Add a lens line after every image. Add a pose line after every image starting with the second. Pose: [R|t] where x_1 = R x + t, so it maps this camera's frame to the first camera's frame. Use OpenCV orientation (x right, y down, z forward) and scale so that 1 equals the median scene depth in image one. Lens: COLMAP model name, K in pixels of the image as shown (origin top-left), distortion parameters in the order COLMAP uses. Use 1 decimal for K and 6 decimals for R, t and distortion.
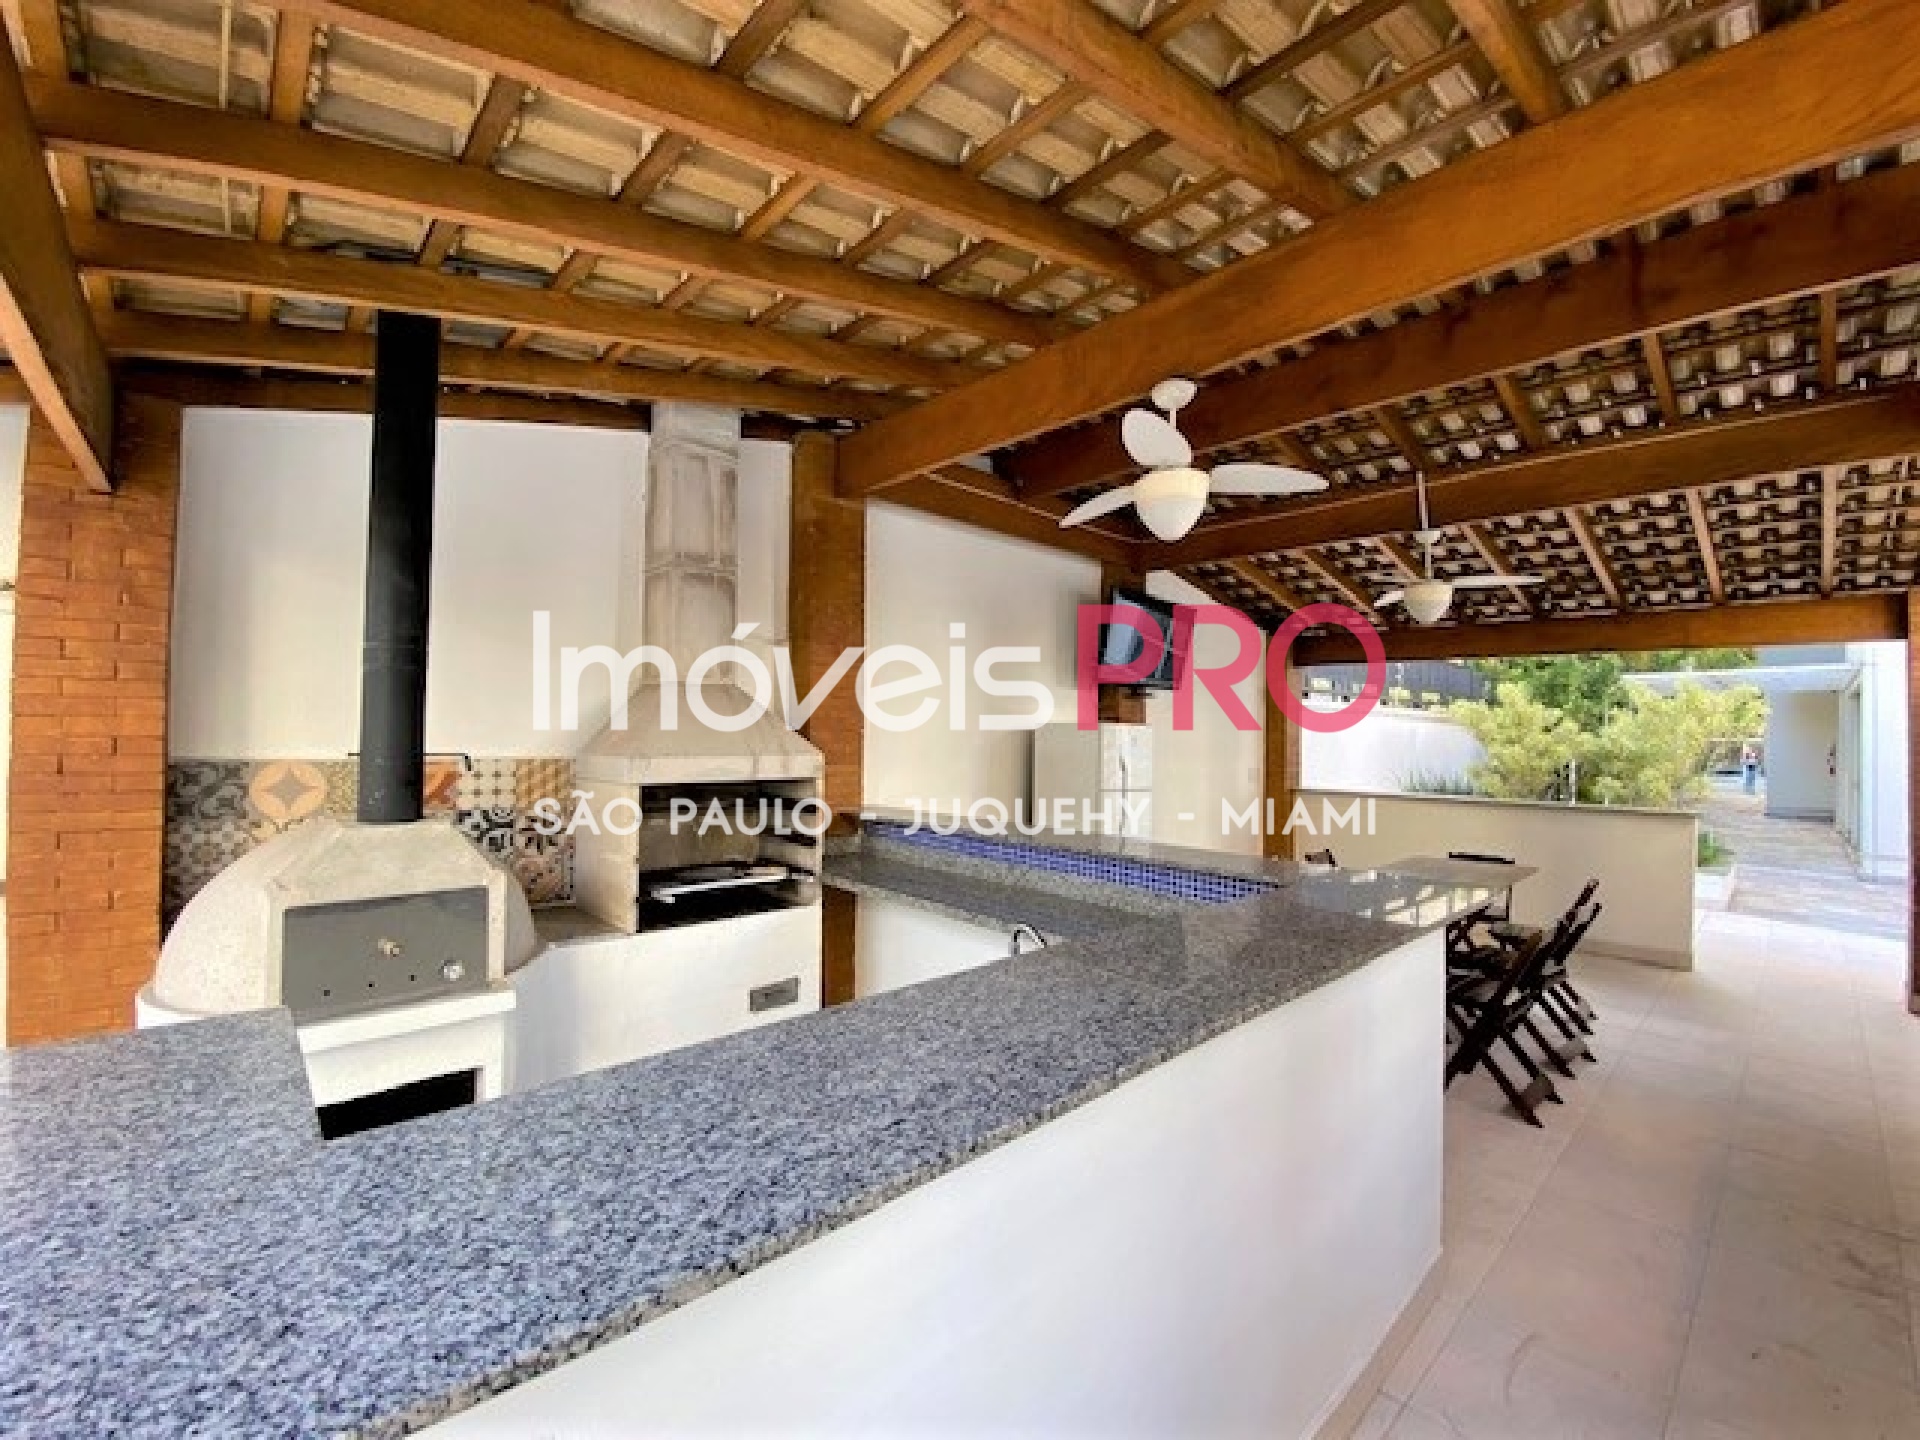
lens RADIAL K [[781.1, 0, 960.0], [0, 781.1, 720.0], [0, 0, 1]] dist [0.002359, 0.000287]
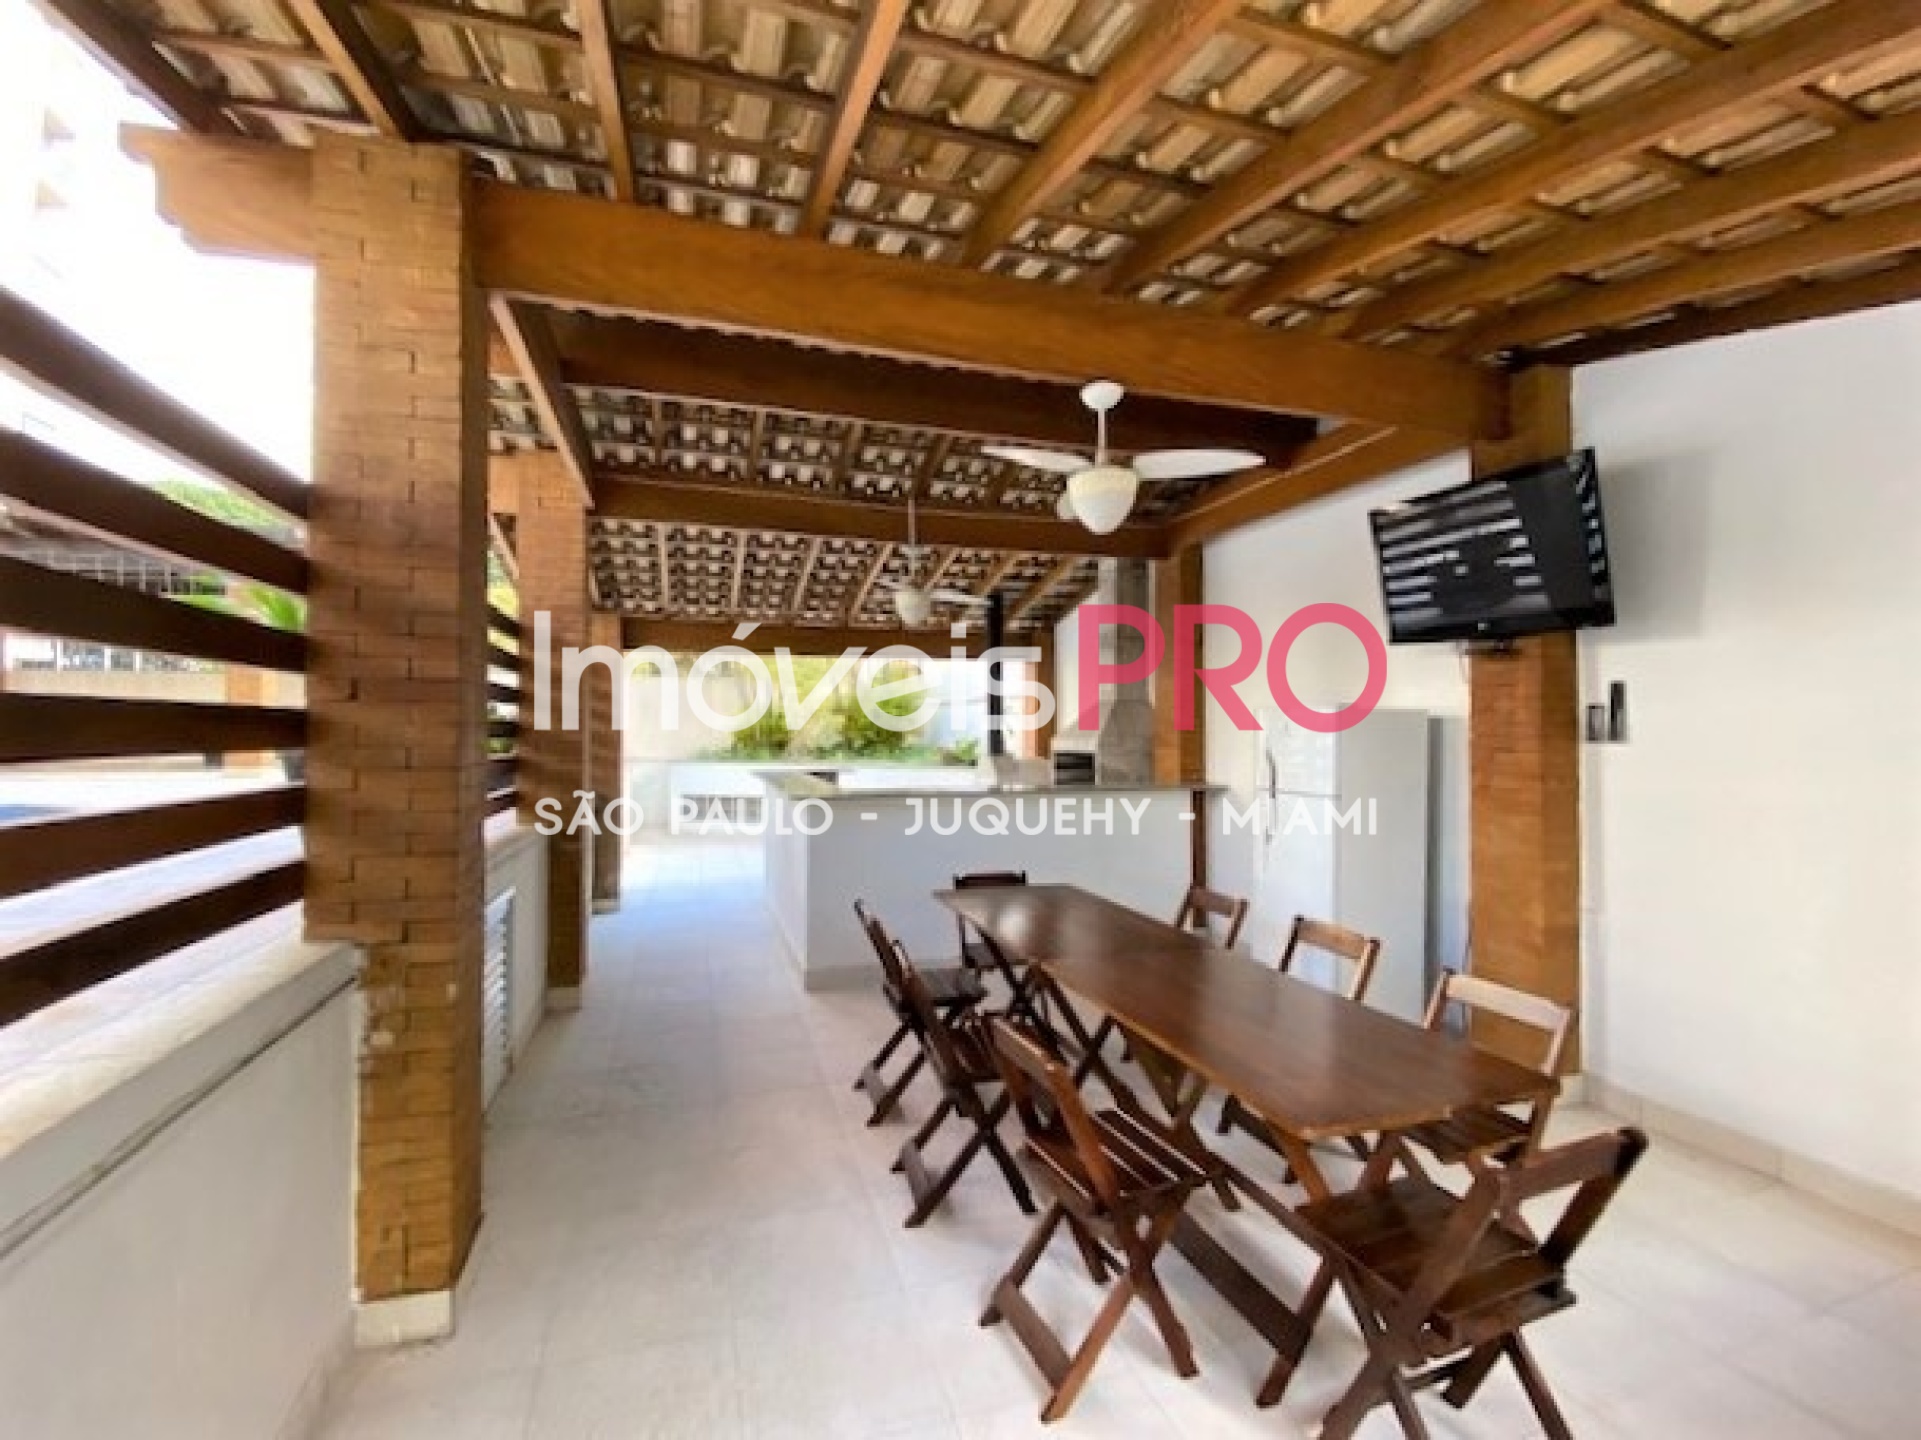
lens RADIAL K [[780.7, 0, 960.5], [0, 780.7, 720.0], [0, 0, 1]] dist [-0.001941, -0.000095]
pose [[0.411805, -0.008284, 0.911234, -0.110570], [-0.012202, 0.999819, 0.014604, 0.006839], [-0.911190, -0.017132, 0.411630, 0.068050]]
